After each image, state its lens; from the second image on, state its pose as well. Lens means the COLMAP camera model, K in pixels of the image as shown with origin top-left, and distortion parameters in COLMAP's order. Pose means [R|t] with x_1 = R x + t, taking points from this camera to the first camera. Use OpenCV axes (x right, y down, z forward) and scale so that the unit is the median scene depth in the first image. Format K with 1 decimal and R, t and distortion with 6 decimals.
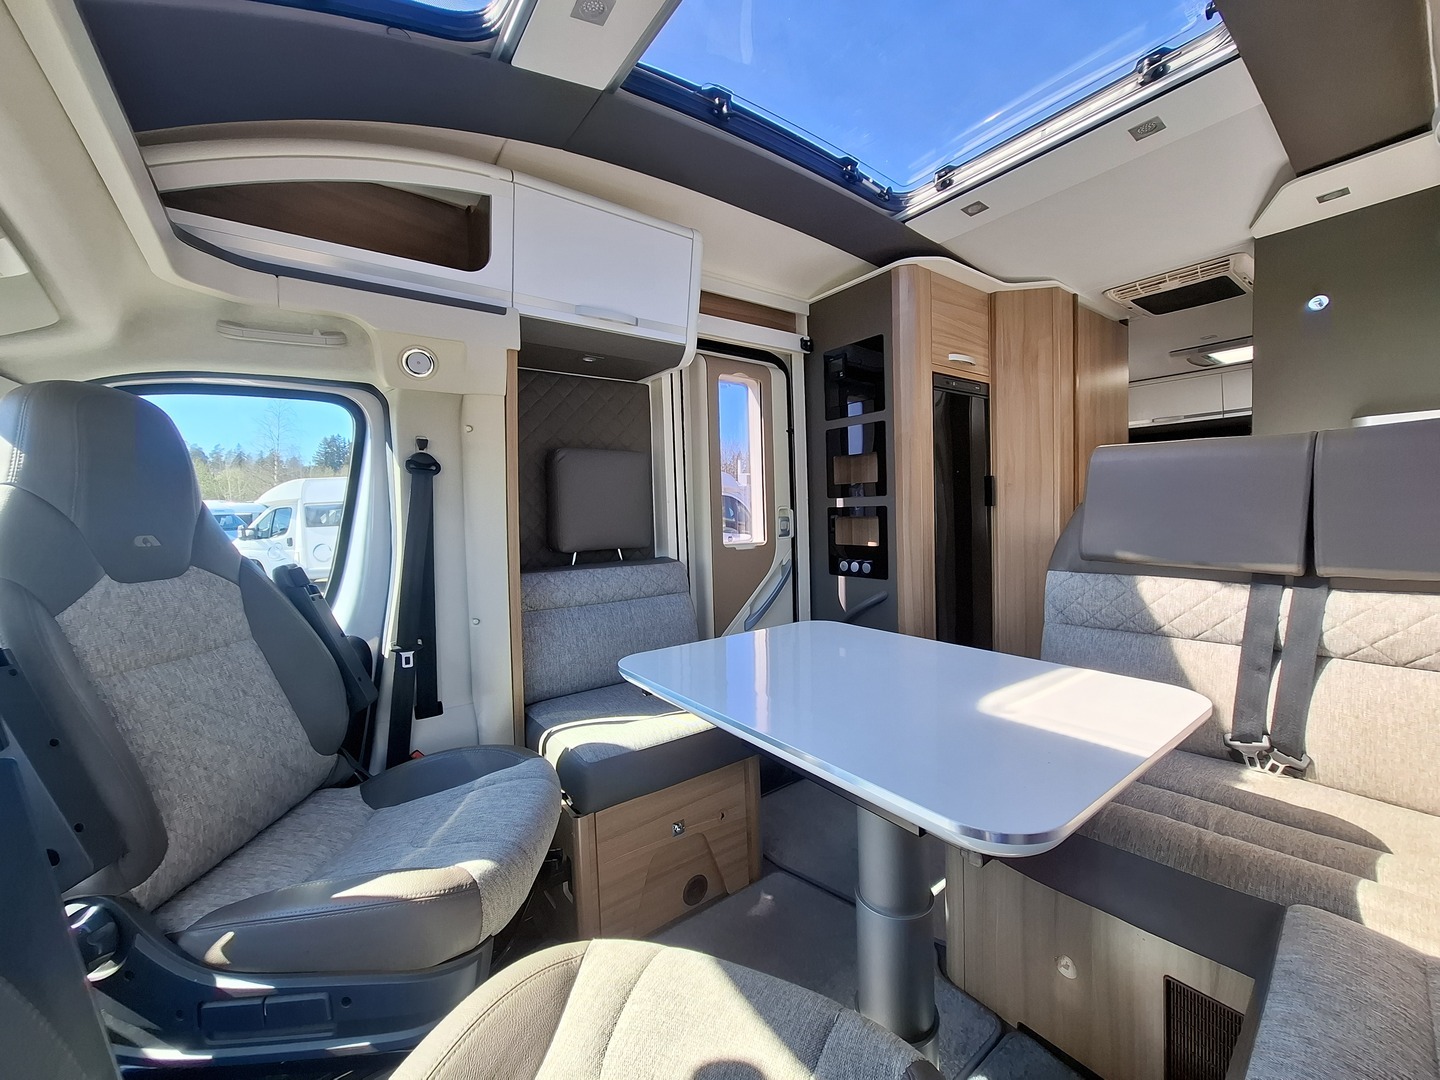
lens RADIAL K [[569.9, 0, 735.1], [0, 569.9, 536.5], [0, 0, 1]] dist [-0.000762, -0.000226]
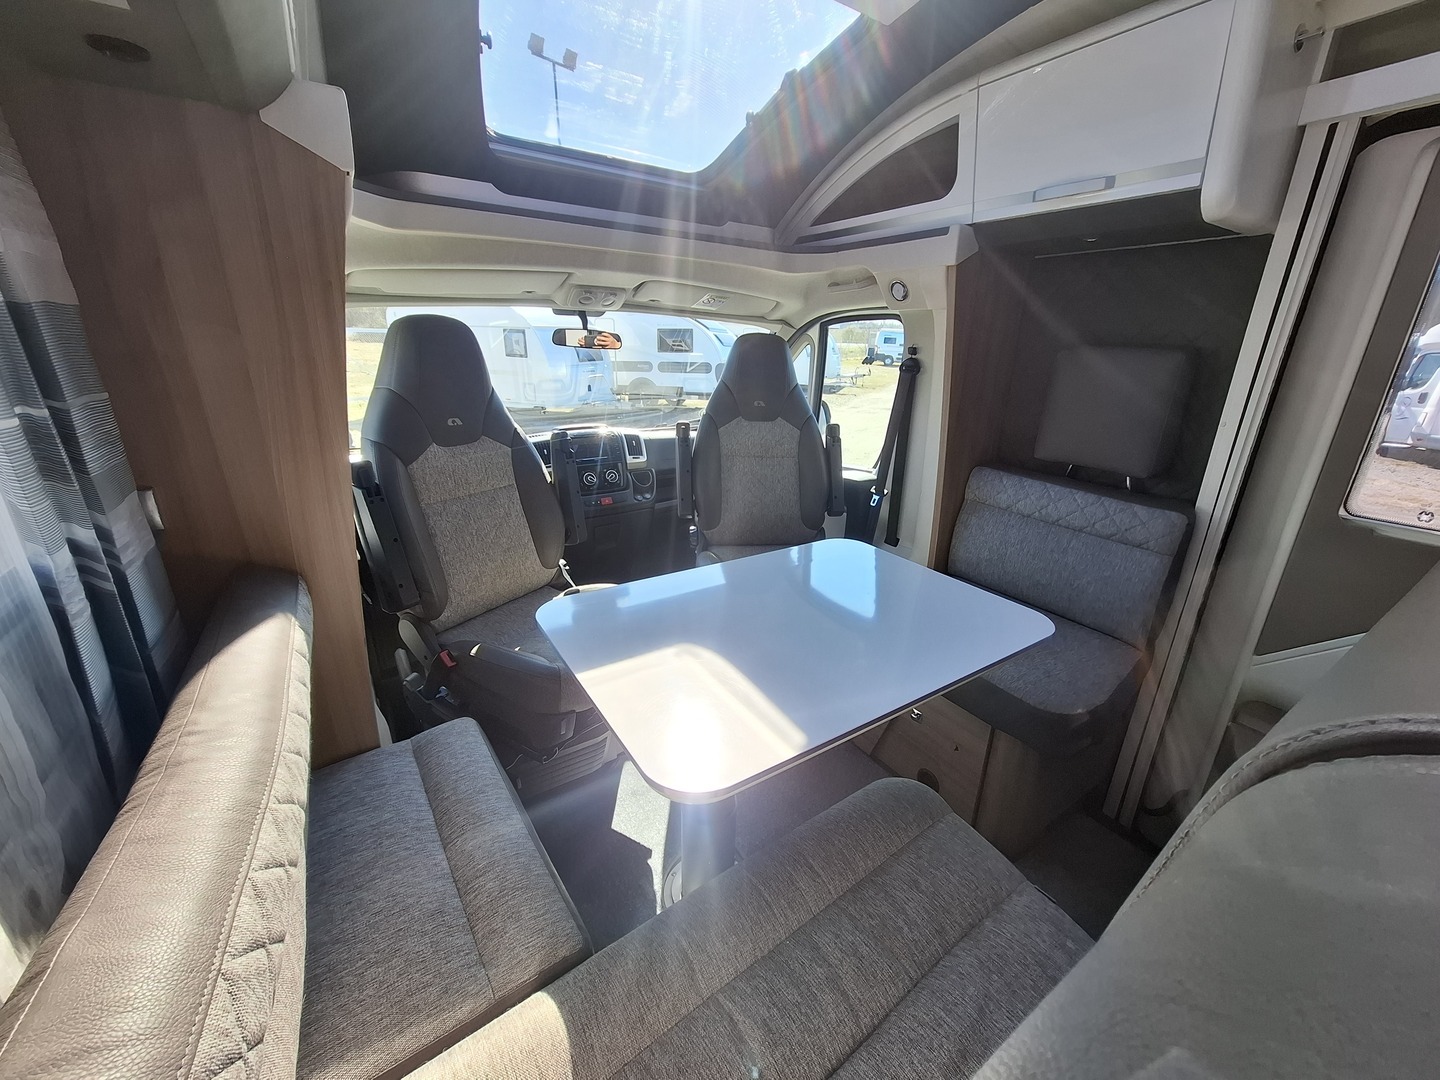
lens RADIAL K [[569.9, 0, 735.1], [0, 569.9, 536.5], [0, 0, 1]] dist [-0.000762, -0.000226]
pose [[-0.069939, 0.350529, -0.933937, 0.521434], [-0.072898, 0.931930, 0.355235, -0.119310], [0.994884, 0.092927, -0.039626, 0.402948]]
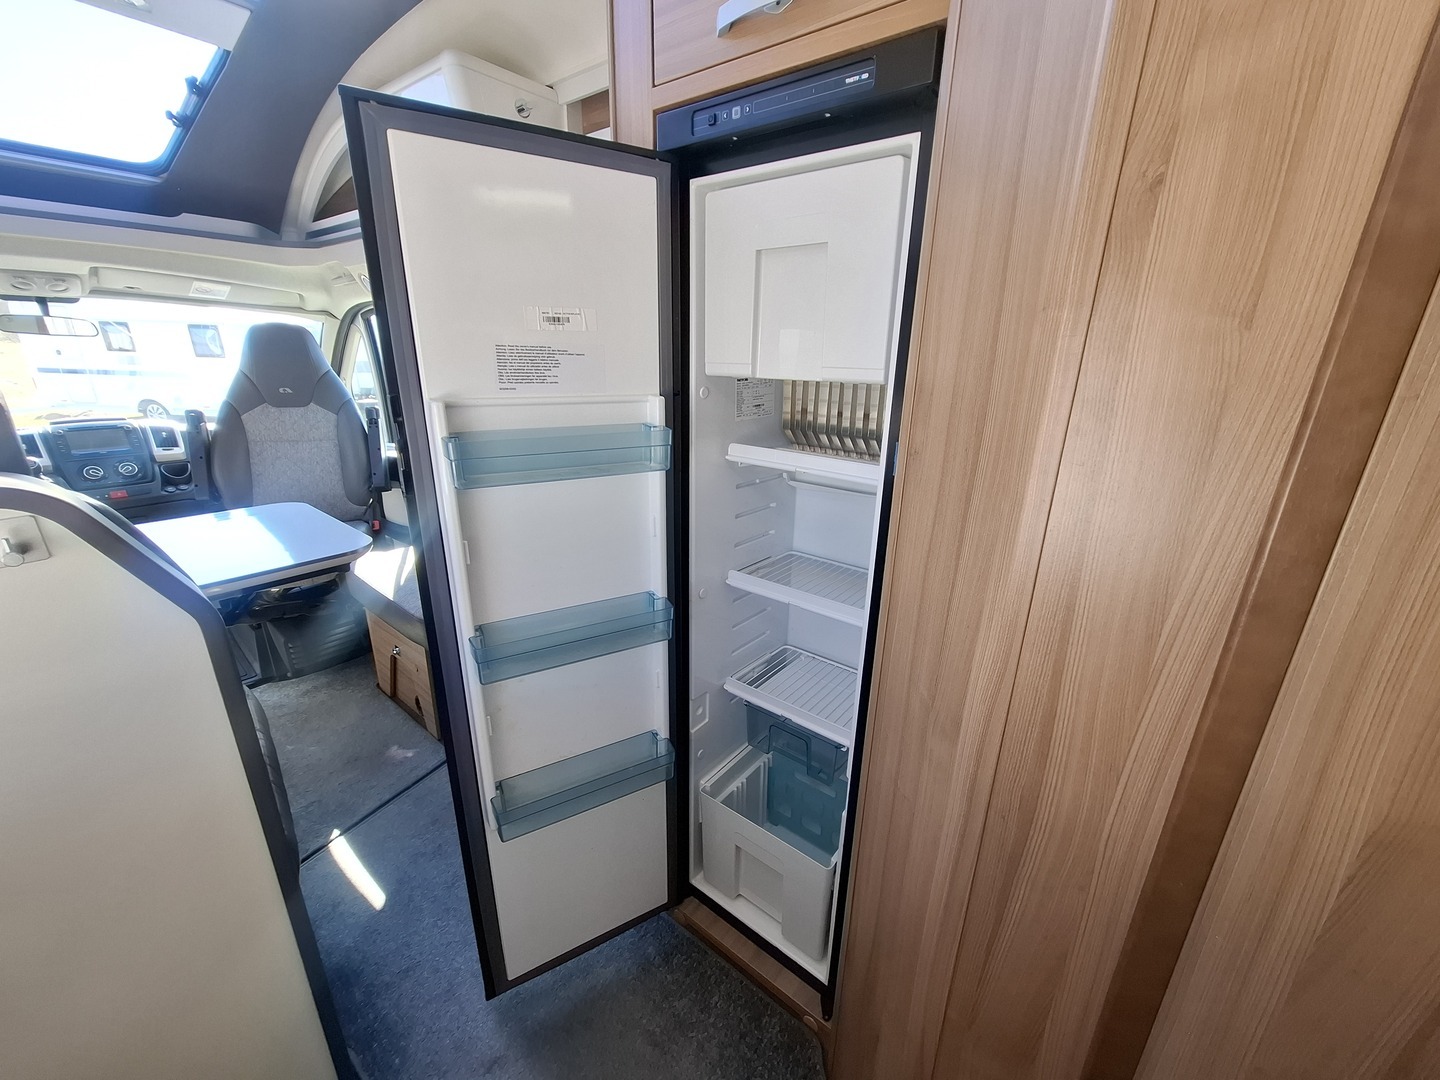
lens RADIAL K [[569.9, 0, 735.1], [0, 569.9, 536.5], [0, 0, 1]] dist [-0.000762, -0.000226]
pose [[0.236627, 0.341026, -0.909785, 0.718957], [-0.080136, 0.940038, 0.331523, -0.141766], [0.968290, -0.005541, 0.249767, 0.869568]]
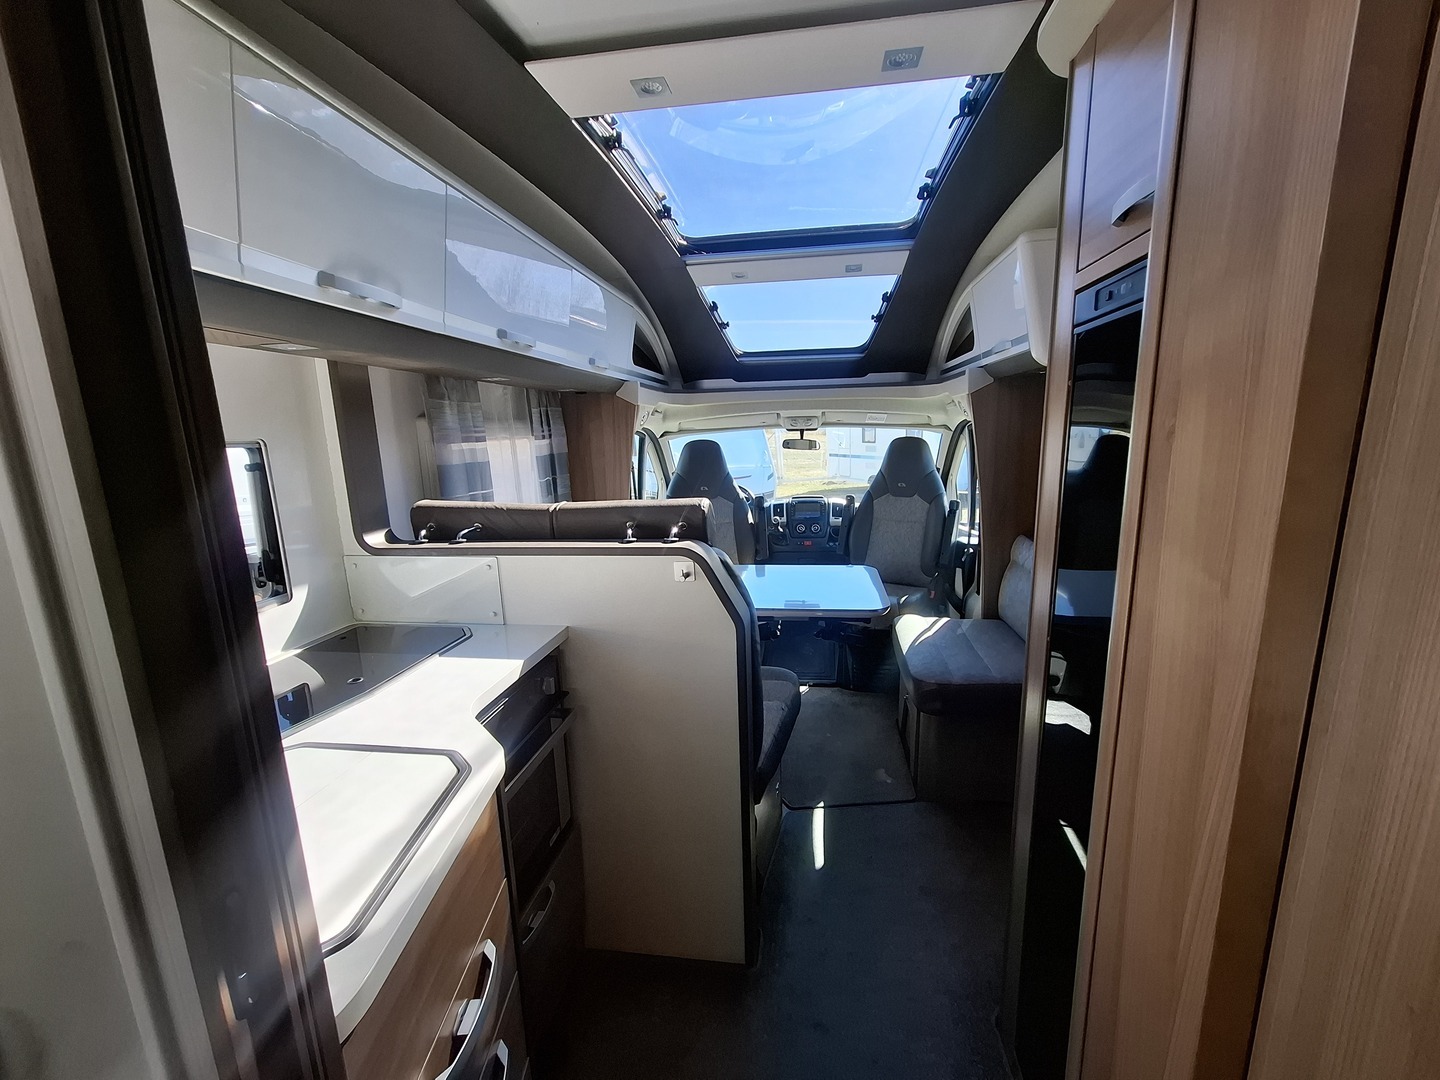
lens RADIAL K [[569.9, 0, 735.1], [0, 569.9, 536.5], [0, 0, 1]] dist [-0.000762, -0.000226]
pose [[-0.717875, 0.179013, -0.672762, 0.762980], [0.016376, 0.970449, 0.240750, -0.200105], [0.695979, 0.161811, -0.699593, 1.044547]]
